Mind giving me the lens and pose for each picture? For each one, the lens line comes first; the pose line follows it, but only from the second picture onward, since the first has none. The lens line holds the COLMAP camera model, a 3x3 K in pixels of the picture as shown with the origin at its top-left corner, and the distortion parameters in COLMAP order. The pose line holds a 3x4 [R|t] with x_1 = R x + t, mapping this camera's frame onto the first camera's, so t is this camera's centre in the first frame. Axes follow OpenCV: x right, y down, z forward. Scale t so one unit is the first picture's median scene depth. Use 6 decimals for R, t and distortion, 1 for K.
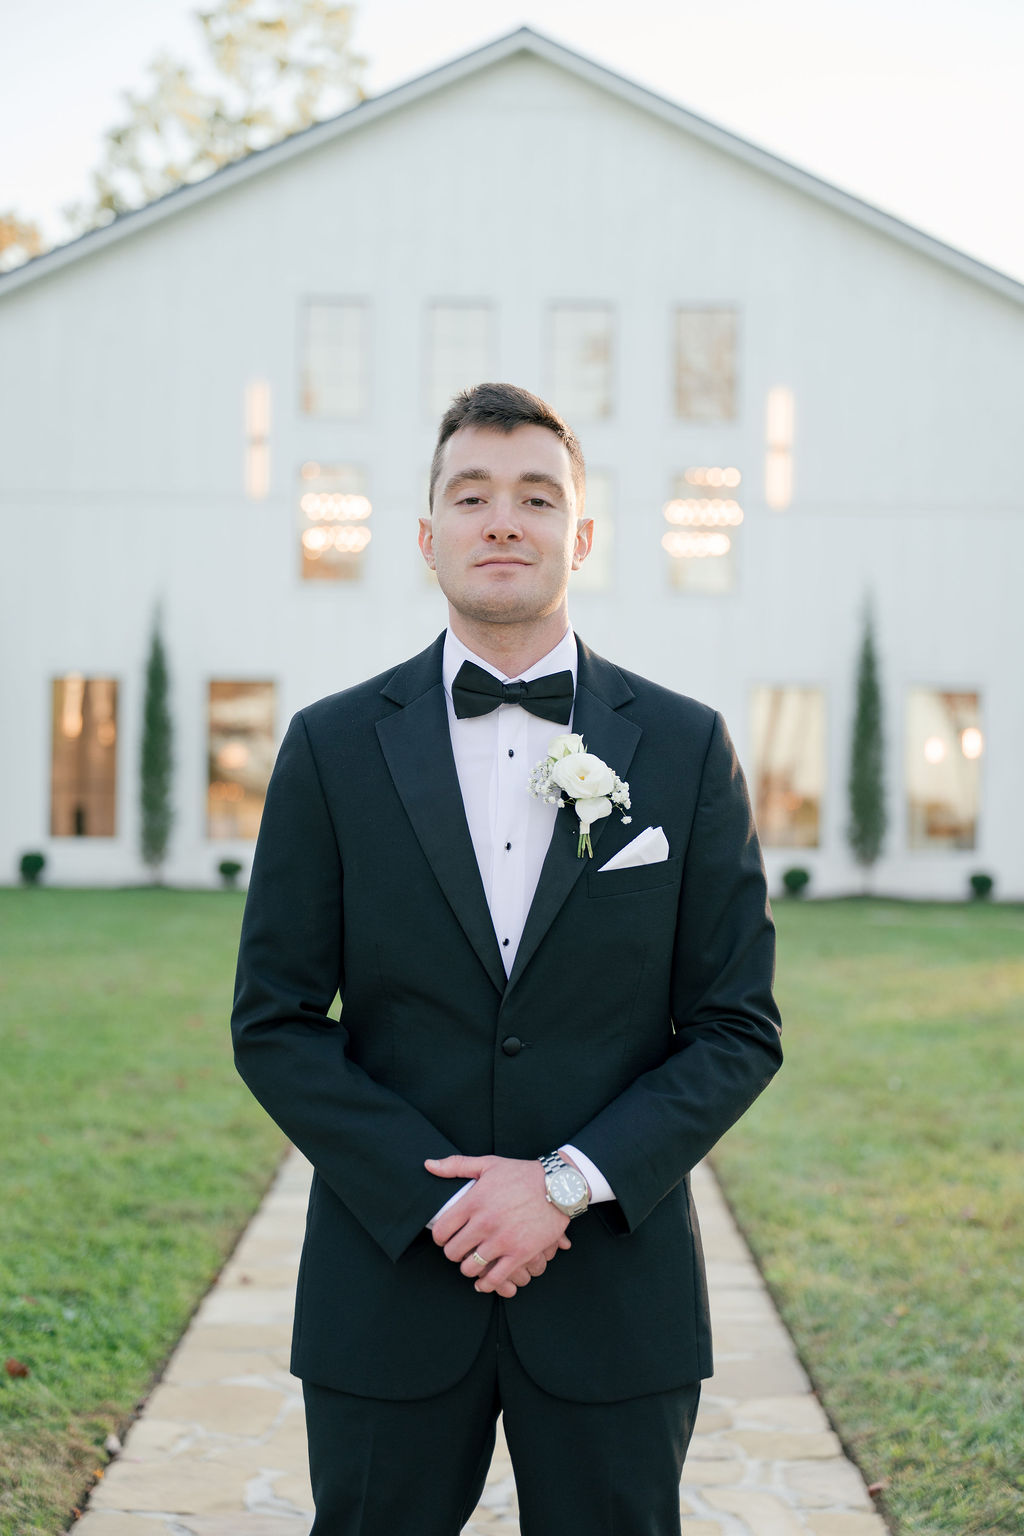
lens RADIAL K [[2748.5, 0, 513.2], [0, 2748.5, 766.0], [0, 0, 1]] dist [-0.015041, 0.000000]
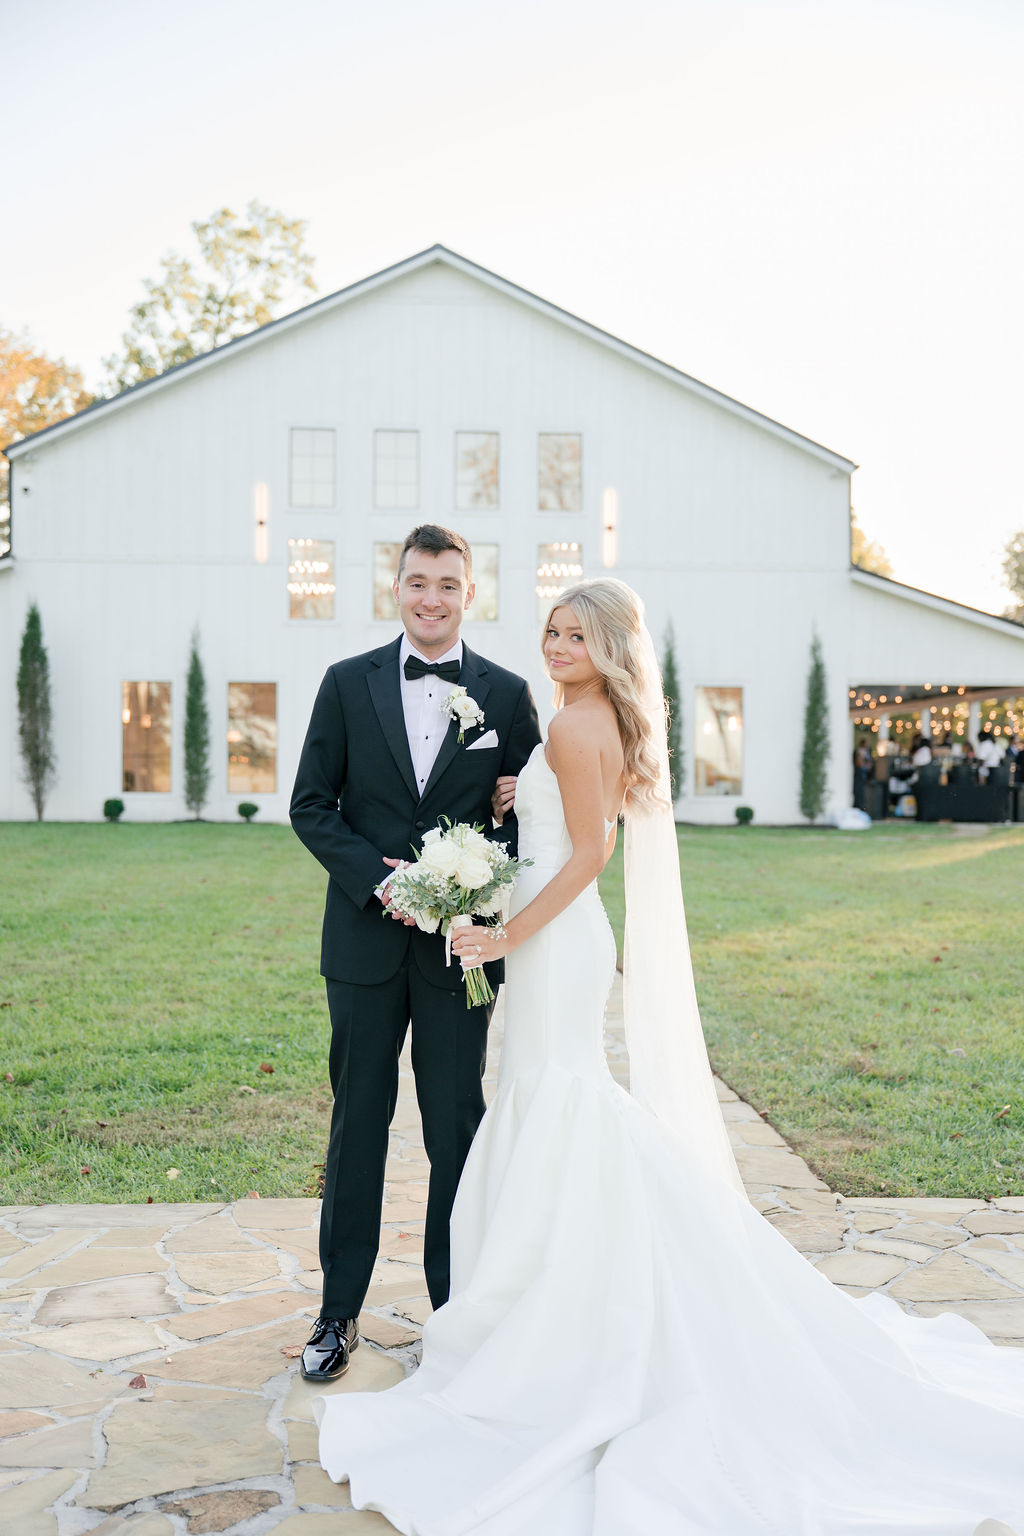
lens RADIAL K [[1884.2, 0, 512.3], [0, 1884.2, 821.2], [0, 0, 1]] dist [-0.038585, 0.000000]
pose [[0.998411, -0.009514, 0.055550, -0.014890], [0.007207, 0.999109, 0.041582, 0.001961], [-0.055896, -0.041115, 0.997590, -0.034563]]
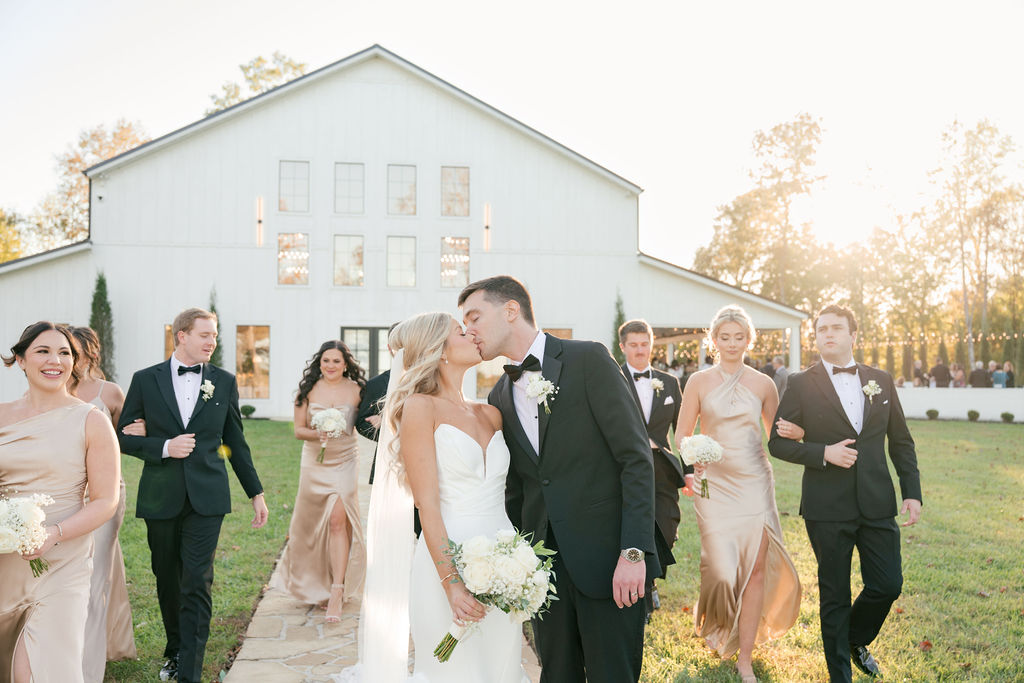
lens RADIAL K [[1011.7, 0, 512.8], [0, 1011.7, 340.9], [0, 0, 1]] dist [0.006454, 0.000000]
pose [[0.990133, -0.006967, 0.139958, -0.003144], [0.010148, 0.999706, -0.022023, 0.001165], [-0.139764, 0.023225, 0.989912, 0.138905]]
